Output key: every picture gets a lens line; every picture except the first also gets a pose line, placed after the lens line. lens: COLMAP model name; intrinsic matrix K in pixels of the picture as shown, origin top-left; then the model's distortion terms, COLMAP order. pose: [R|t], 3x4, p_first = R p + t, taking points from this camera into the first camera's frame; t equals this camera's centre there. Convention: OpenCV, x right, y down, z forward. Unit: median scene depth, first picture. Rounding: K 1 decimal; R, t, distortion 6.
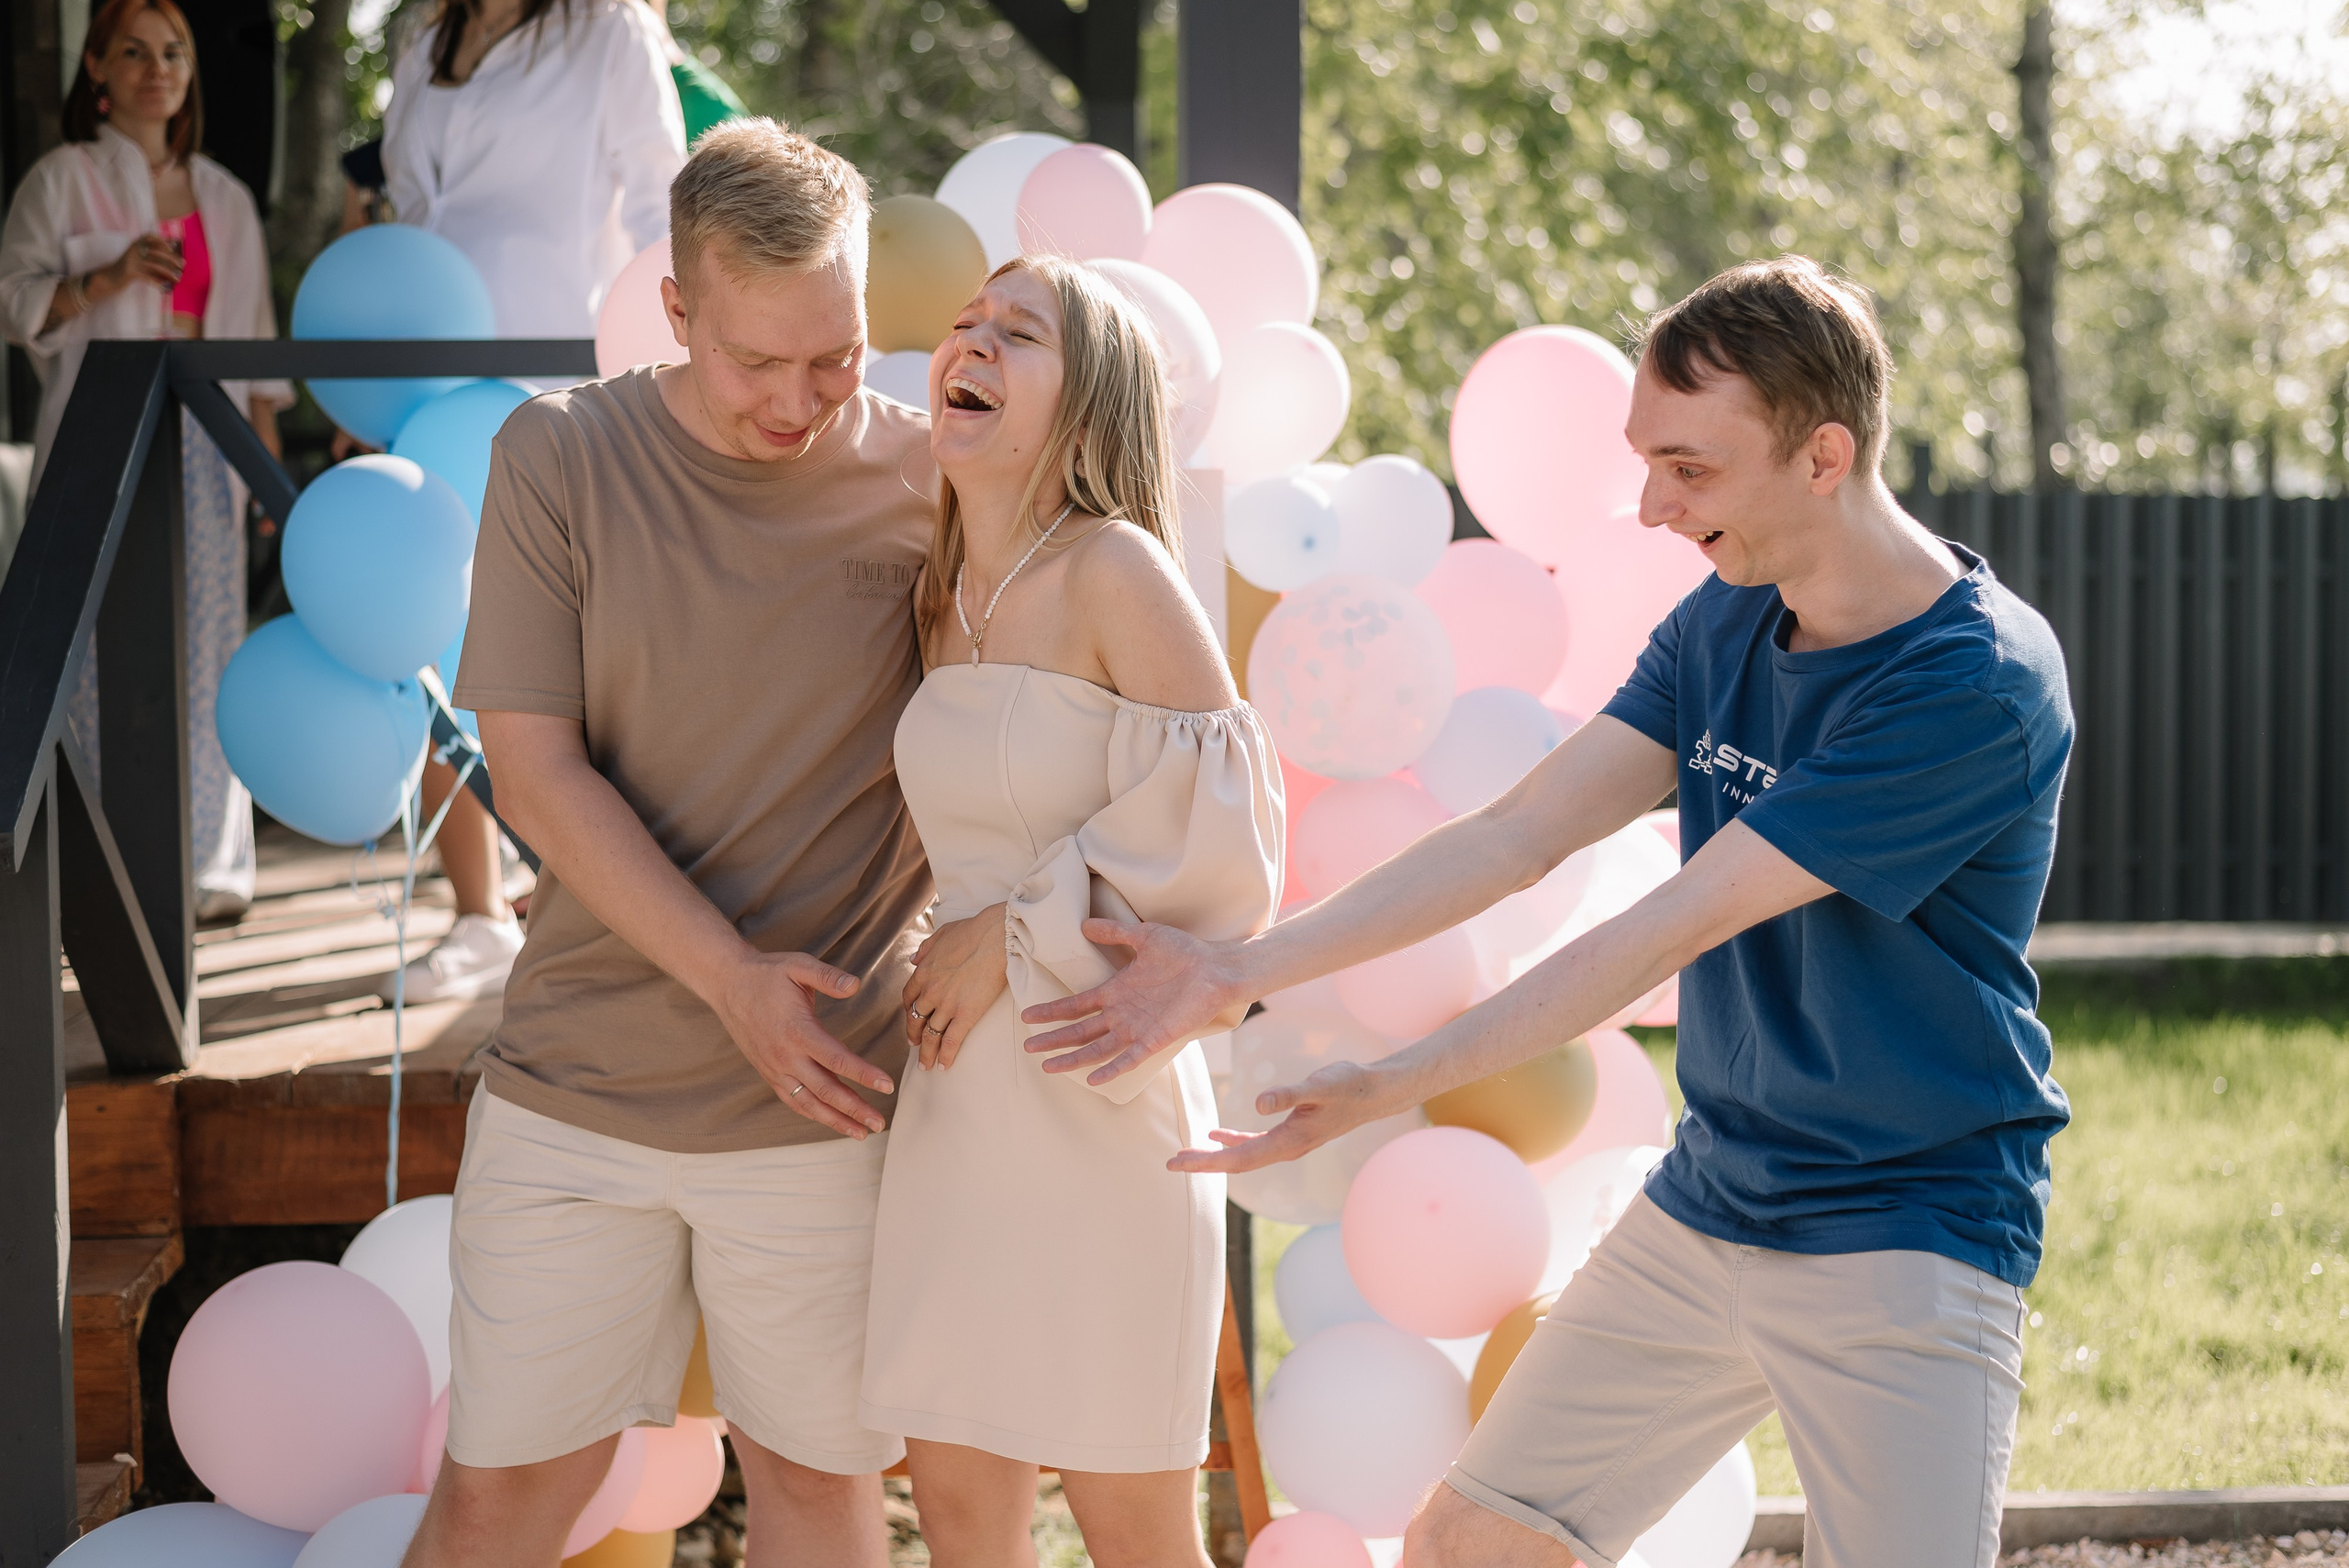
lens RADIAL K [[3638.7, 0, 1185.1], [0, 3638.7, 772.0], [0, 0, 1]] dist [0.026453, 0.000000]
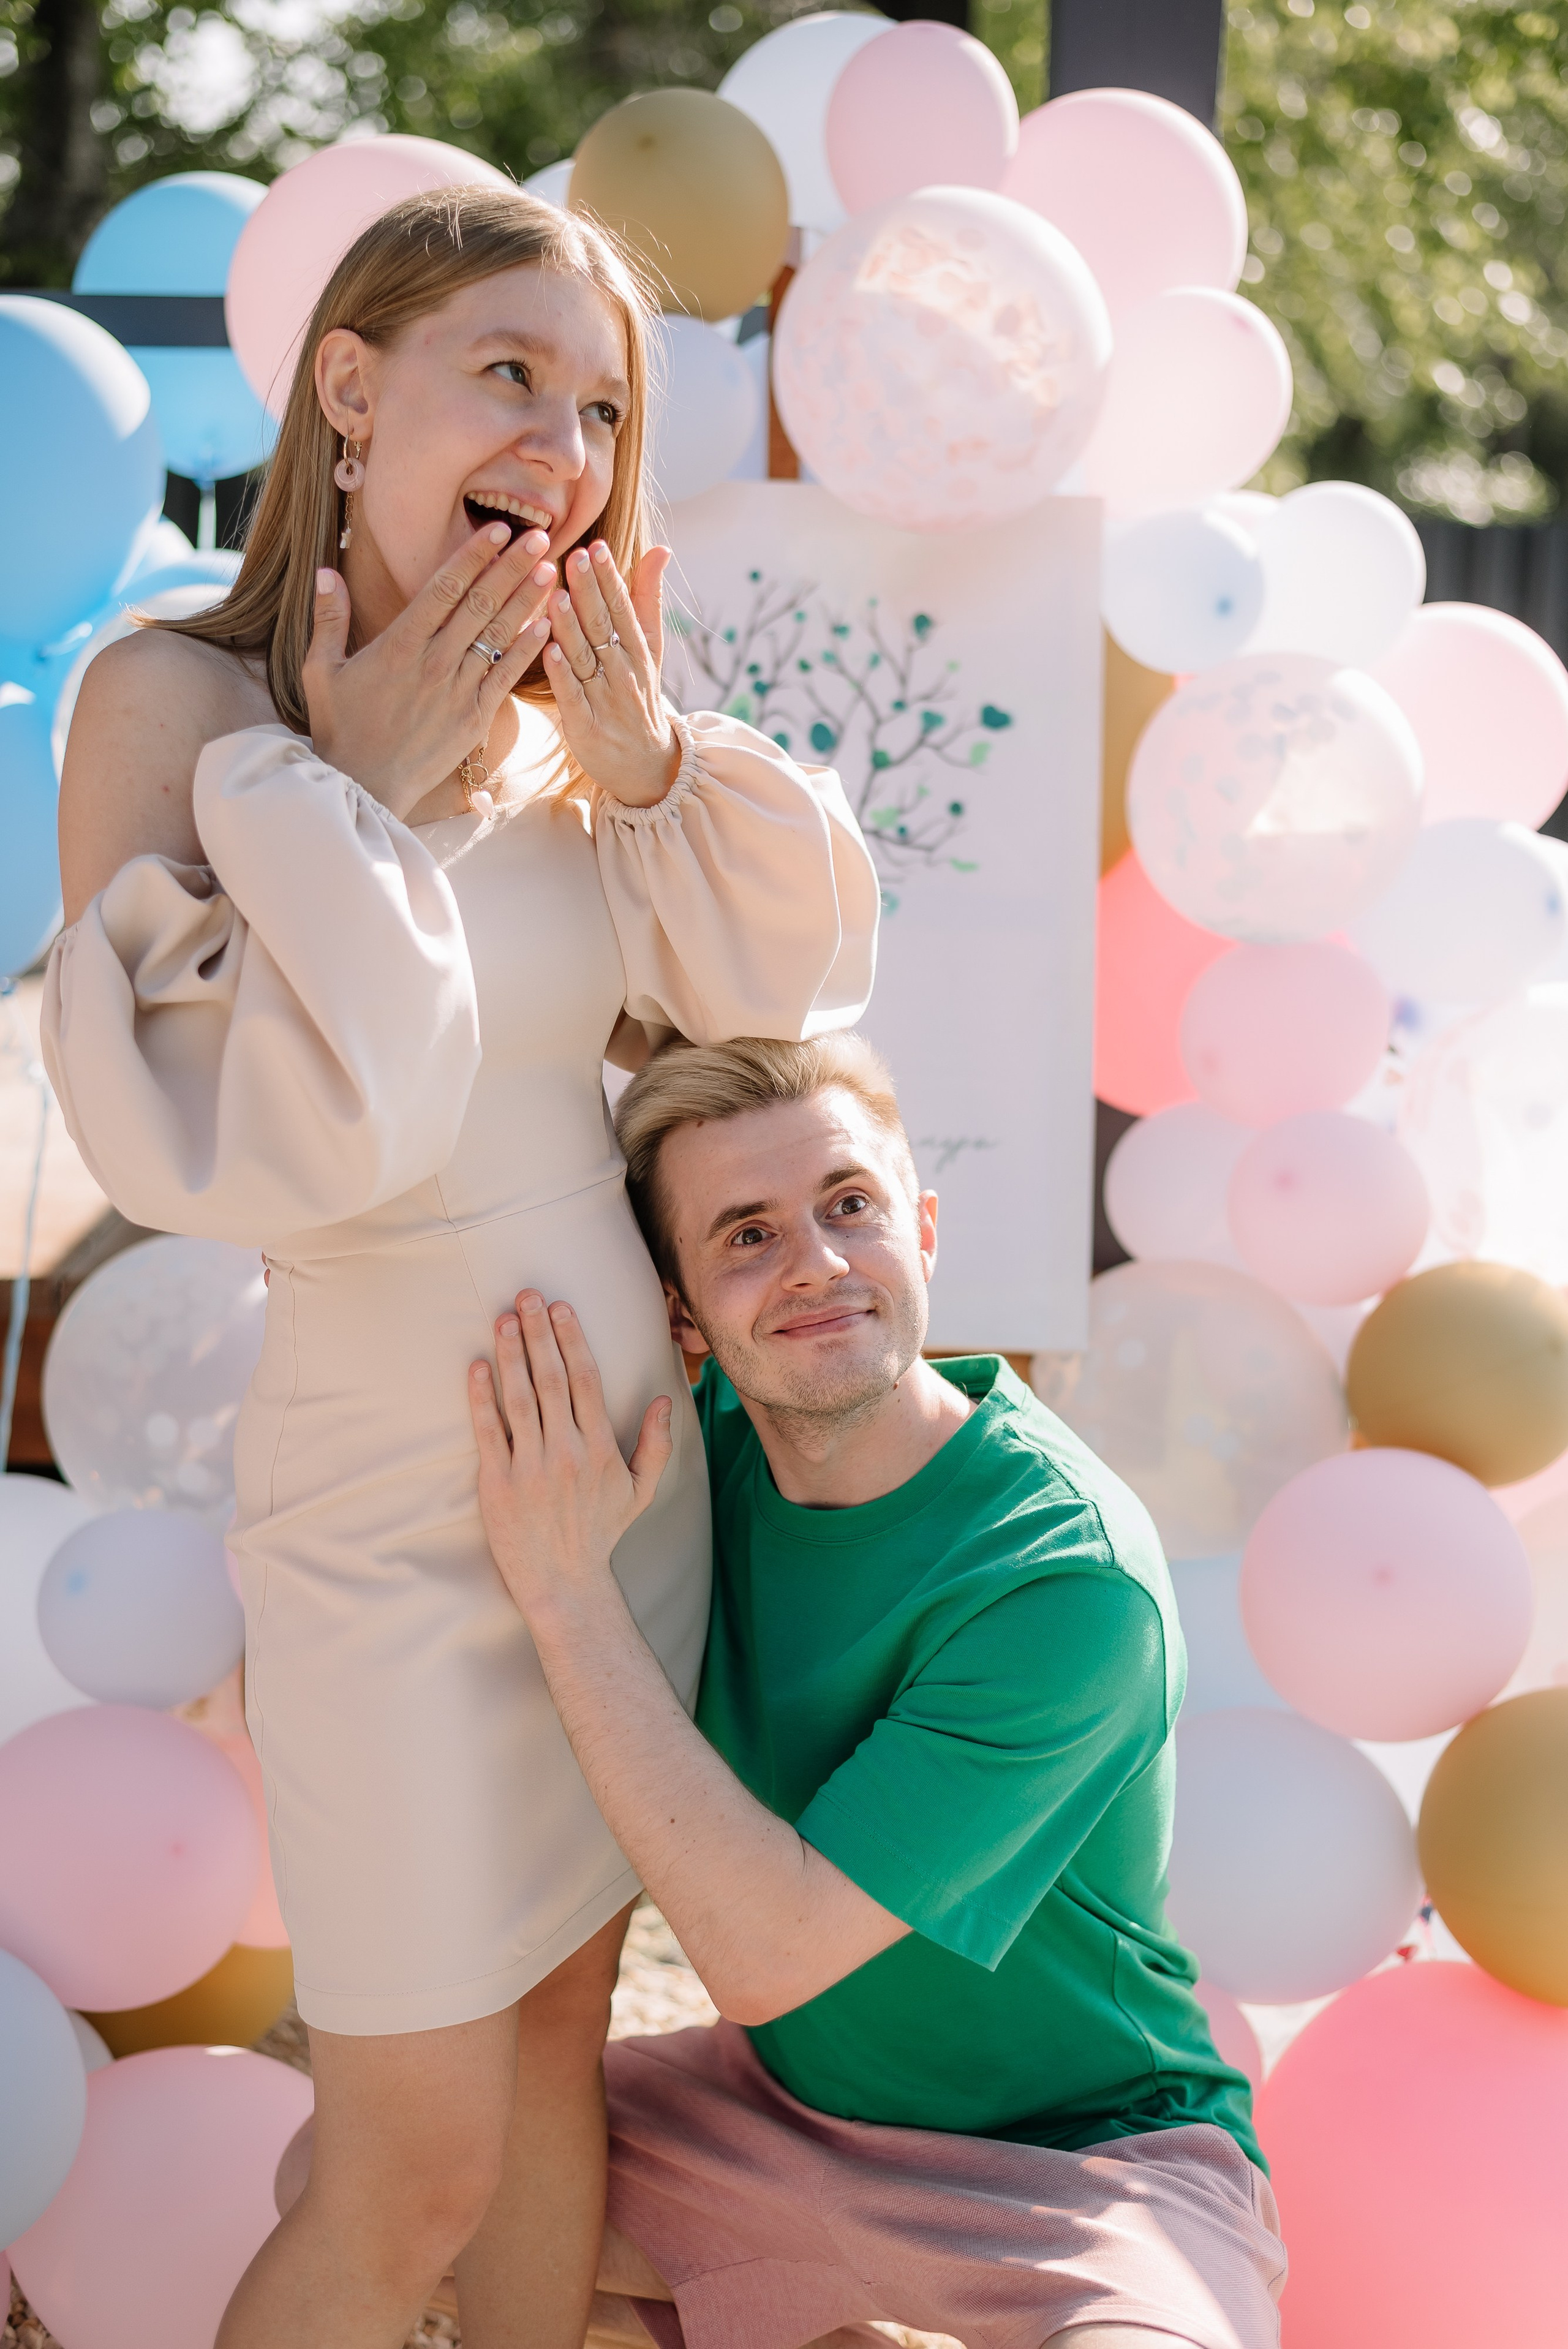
lens RADIAL K [[3638.8, 0, 788.8], [0, 3638.8, 1166.0], [0, 0, 1]] dist [0.026453, 0.000000]
pose [[0.998138, 0.033576, -0.050929, -0.010335], [-0.028176, 0.994254, 0.103273, -0.024815], [0.054104, -0.101645, 0.993348, 0.273127]]
